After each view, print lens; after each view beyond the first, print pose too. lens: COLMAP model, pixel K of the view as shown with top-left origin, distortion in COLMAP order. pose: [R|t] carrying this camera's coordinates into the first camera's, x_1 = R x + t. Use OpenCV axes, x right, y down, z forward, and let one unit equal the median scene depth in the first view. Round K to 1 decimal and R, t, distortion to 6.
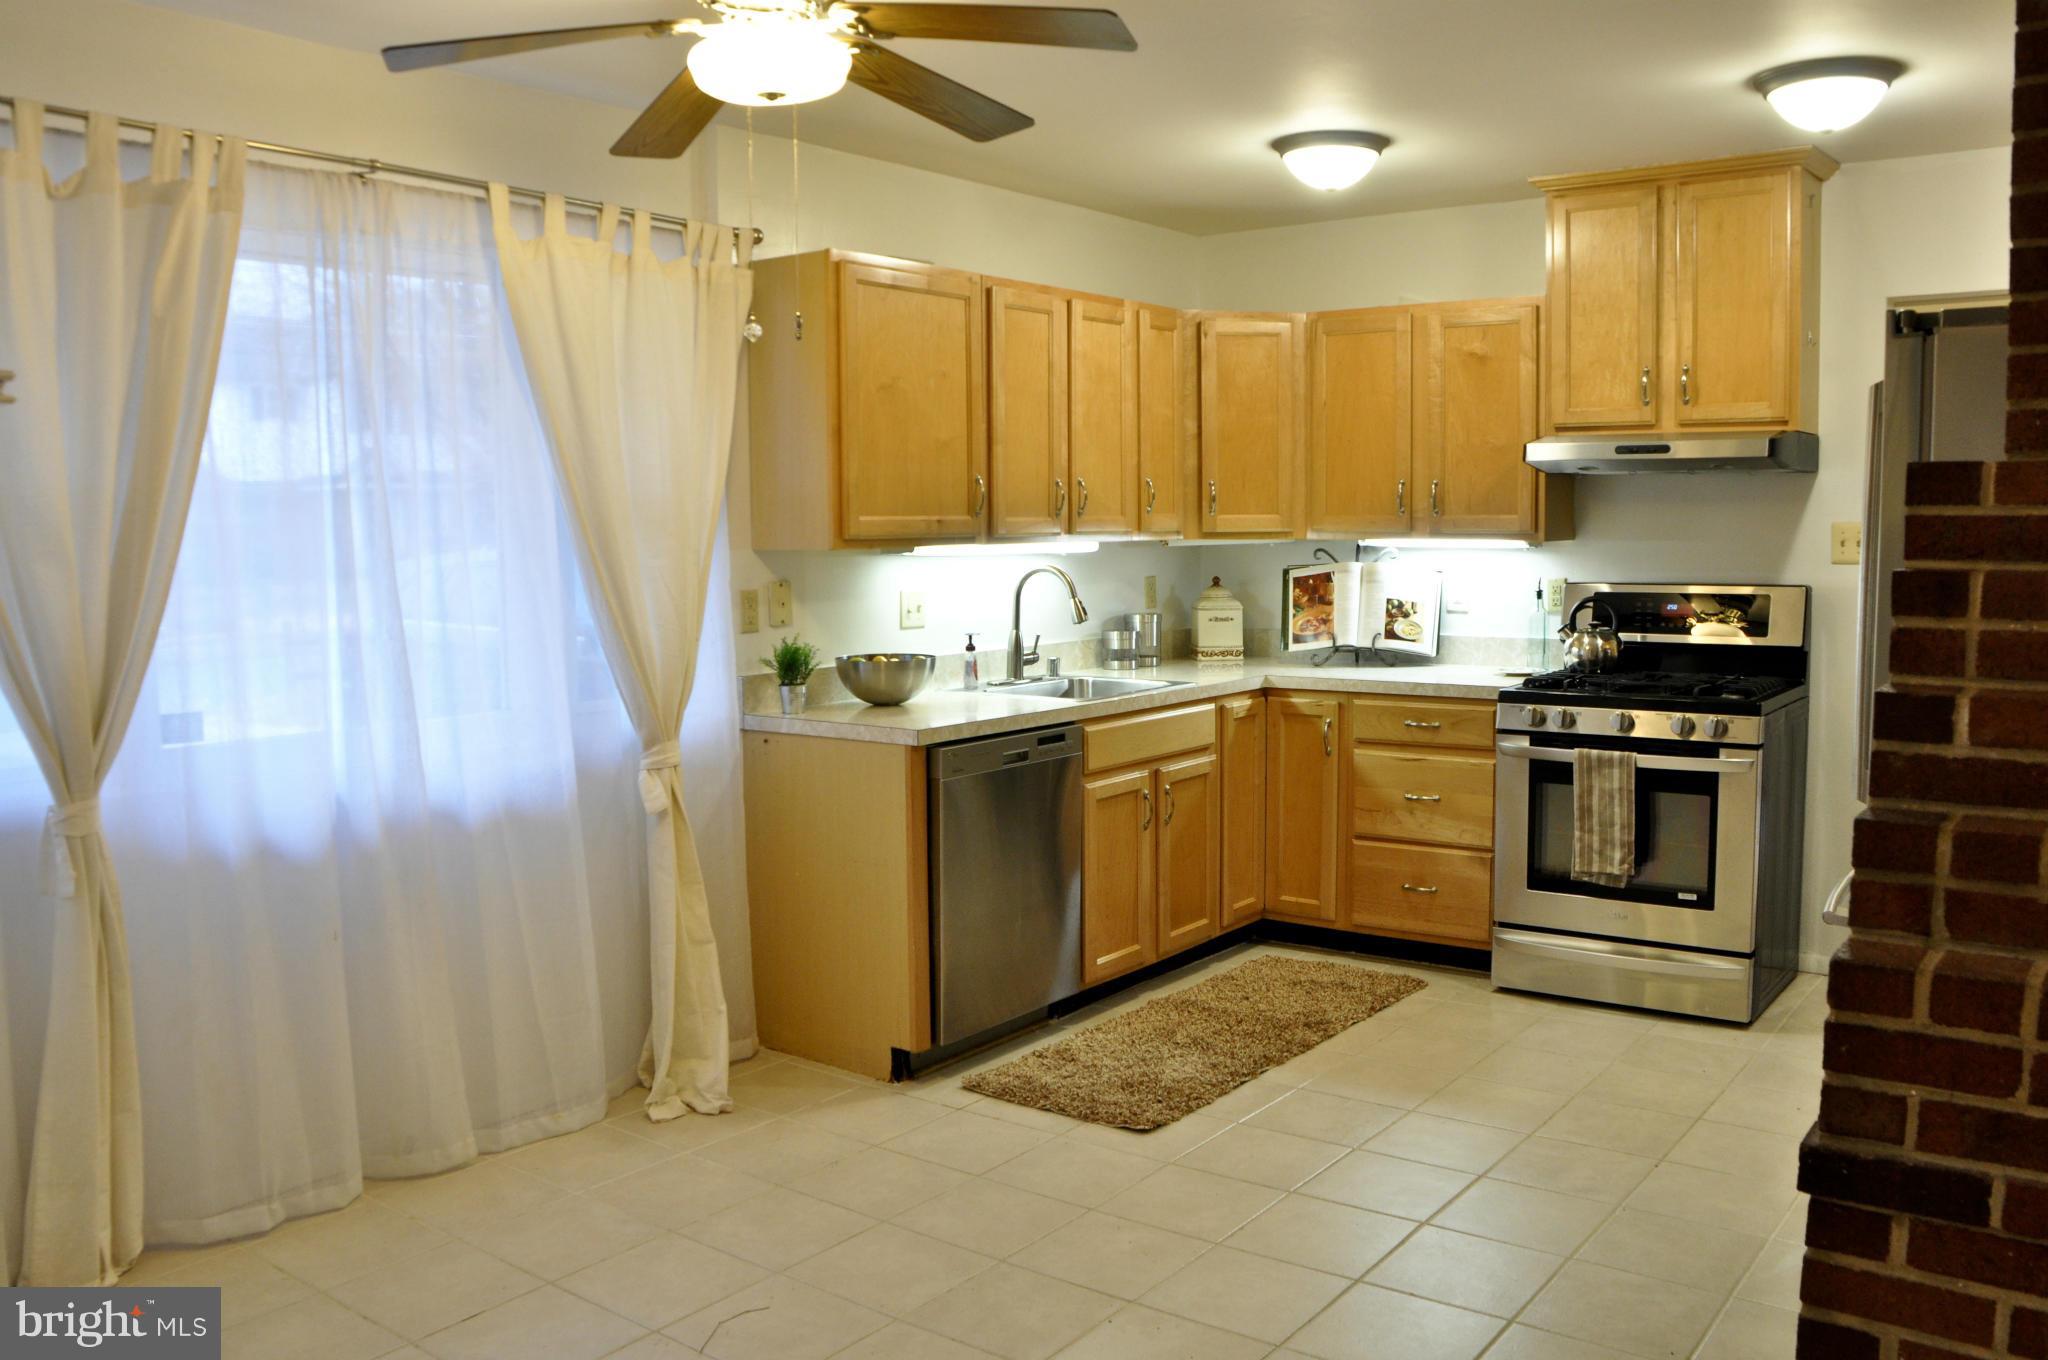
lens RADIAL K [[1604.5, 0, 1002.0], [0, 1604.5, 684.8], [0, 0, 1]] dist [-0.172572, 0.117727]
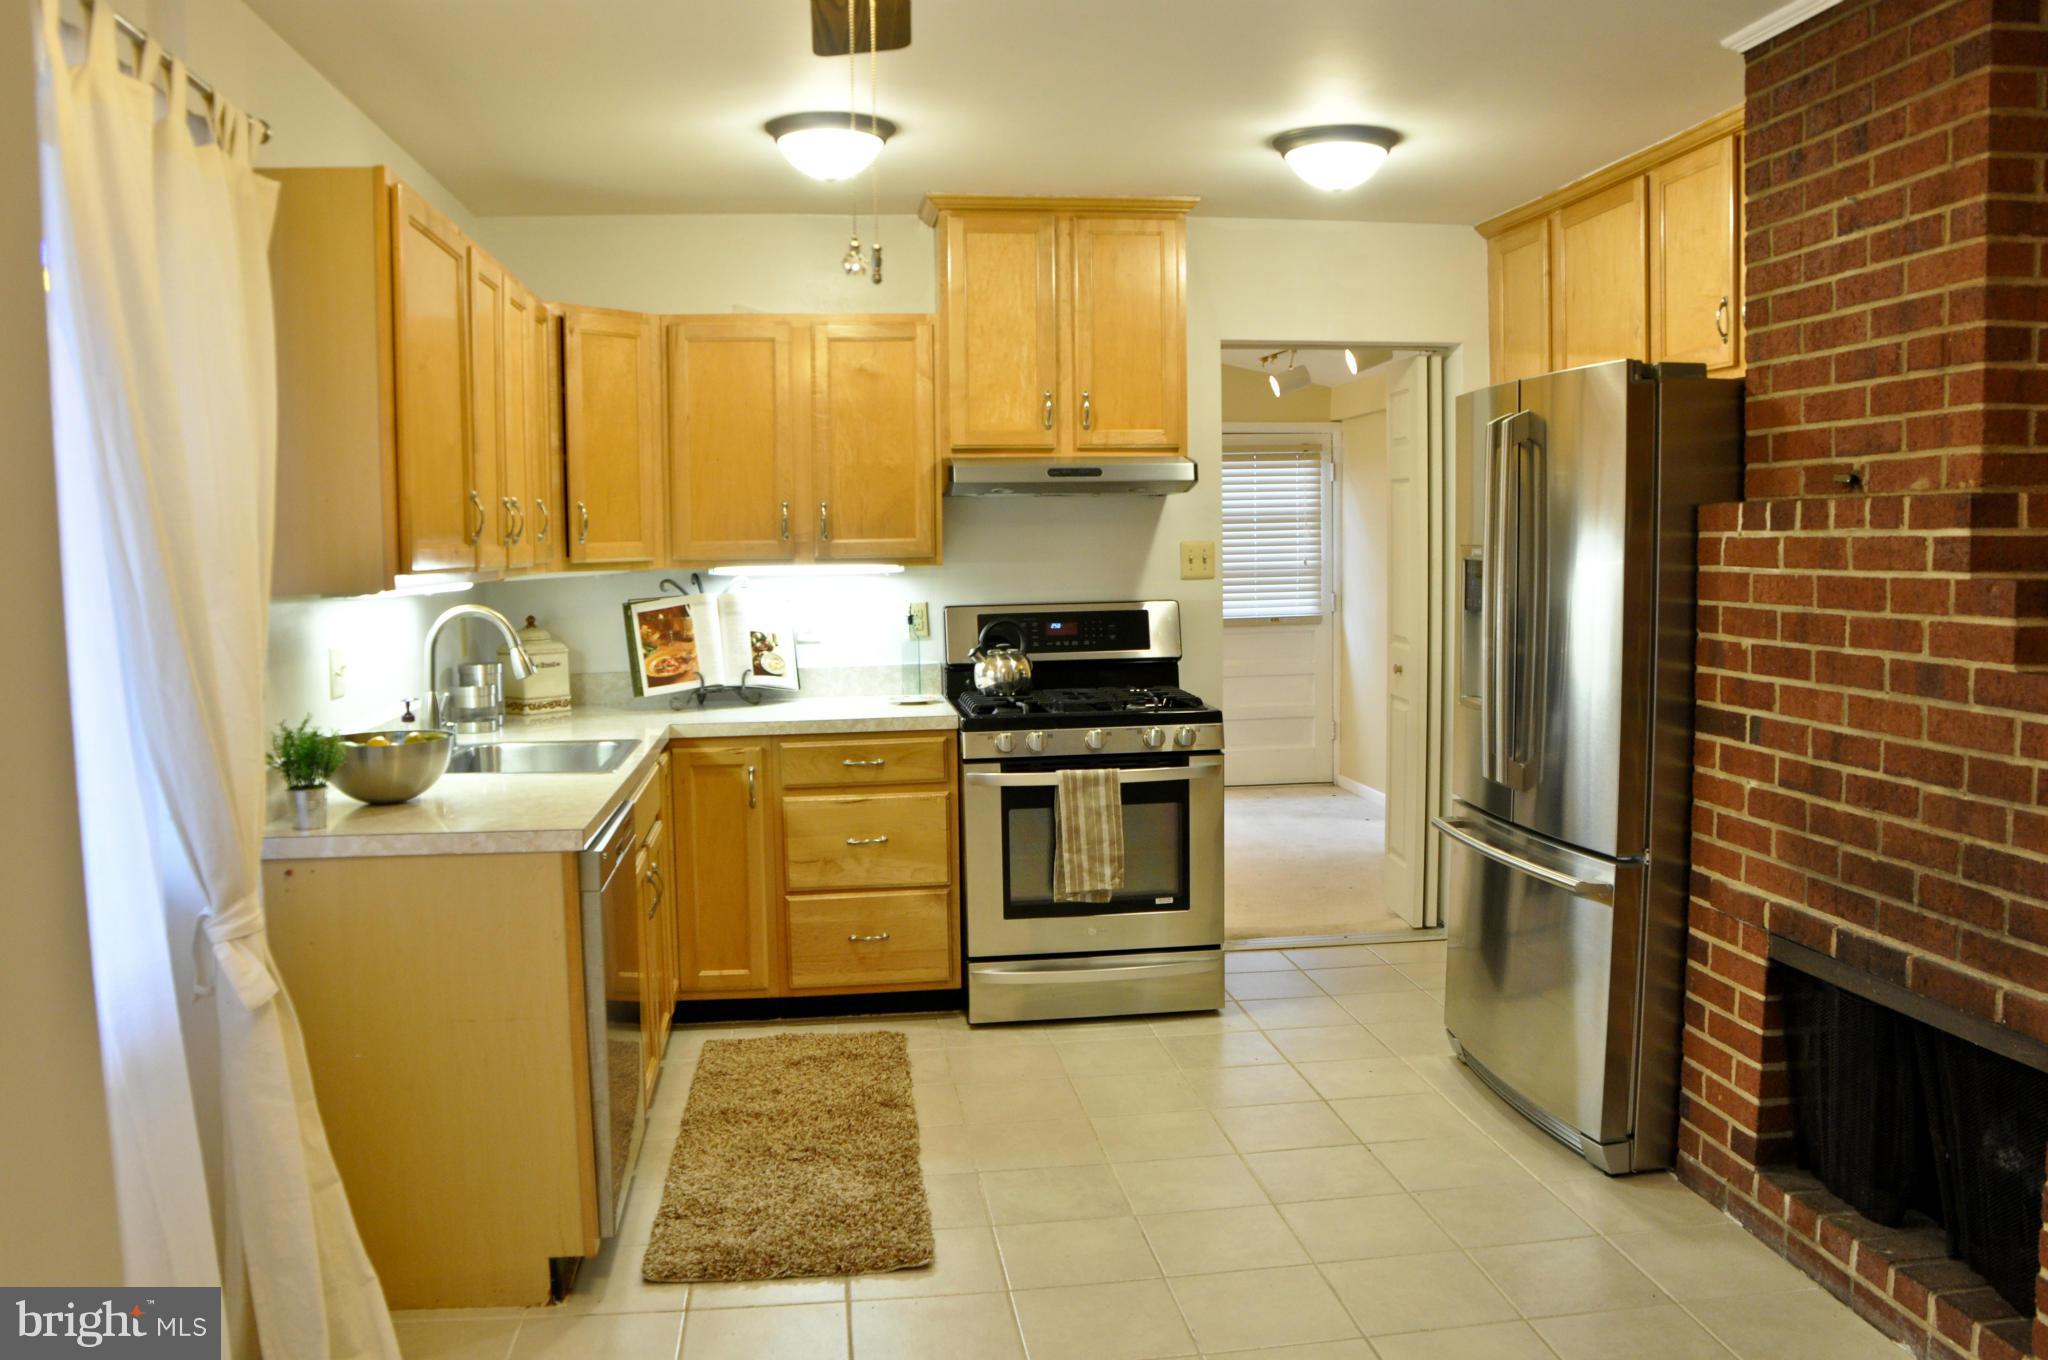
lens RADIAL K [[1604.5, 0, 1002.0], [0, 1604.5, 684.8], [0, 0, 1]] dist [-0.172572, 0.117727]
pose [[0.721799, -0.062995, 0.689229, -0.332072], [0.076193, 0.997029, 0.011334, -0.026040], [-0.687896, 0.044334, 0.724454, 0.263039]]
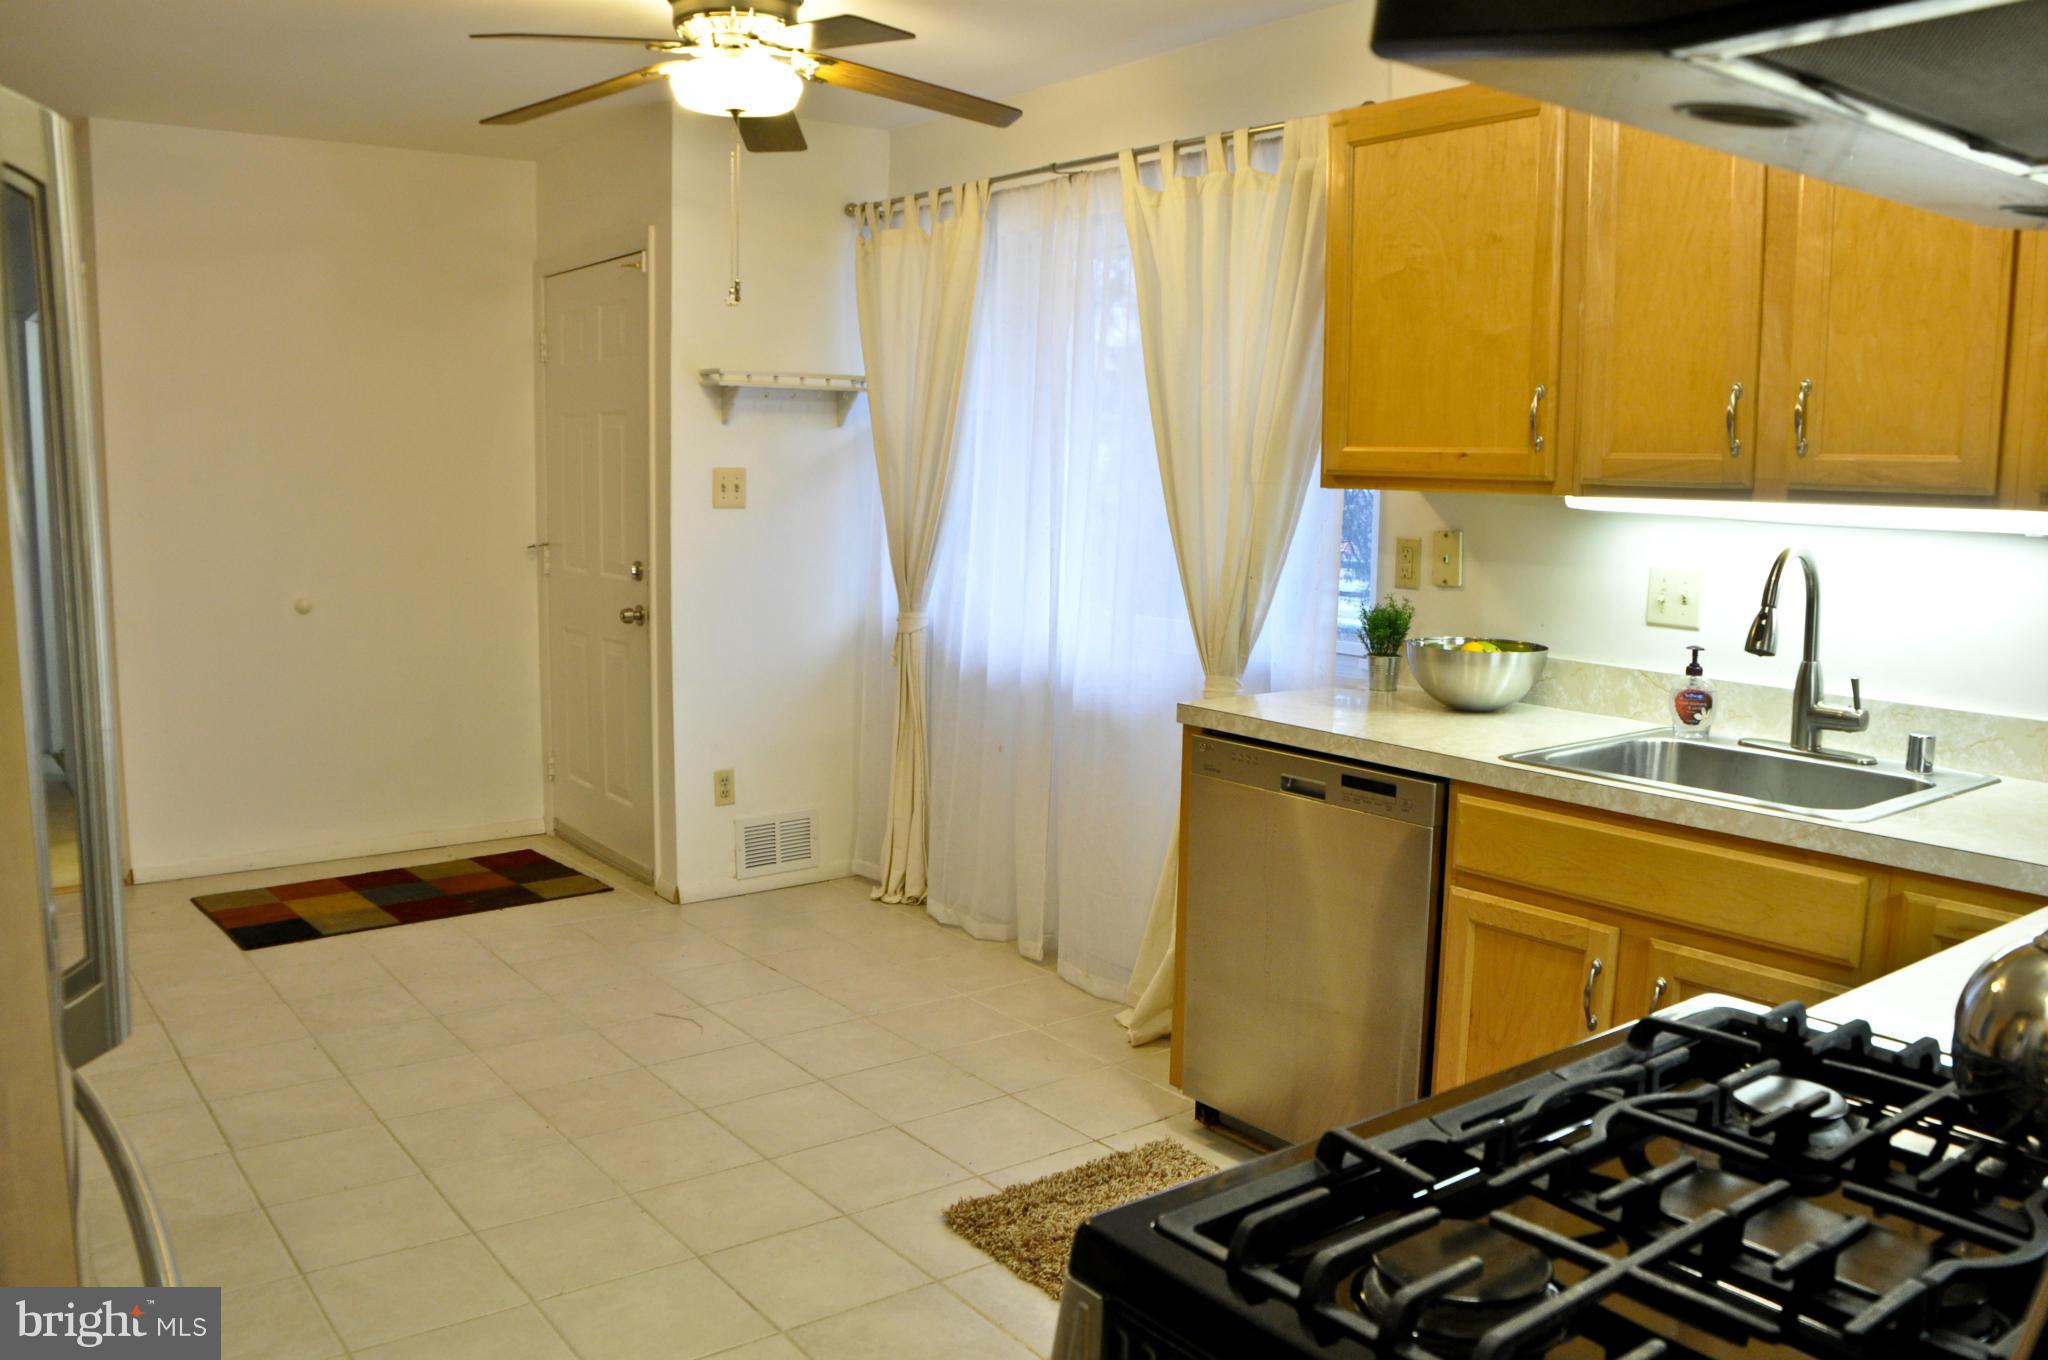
lens RADIAL K [[1604.5, 0, 1002.0], [0, 1604.5, 684.8], [0, 0, 1]] dist [-0.172572, 0.117727]
pose [[-0.267566, 0.139711, -0.953357, 0.607901], [-0.102187, 0.979738, 0.172256, -0.091591], [0.958105, 0.143510, -0.247868, 0.891946]]
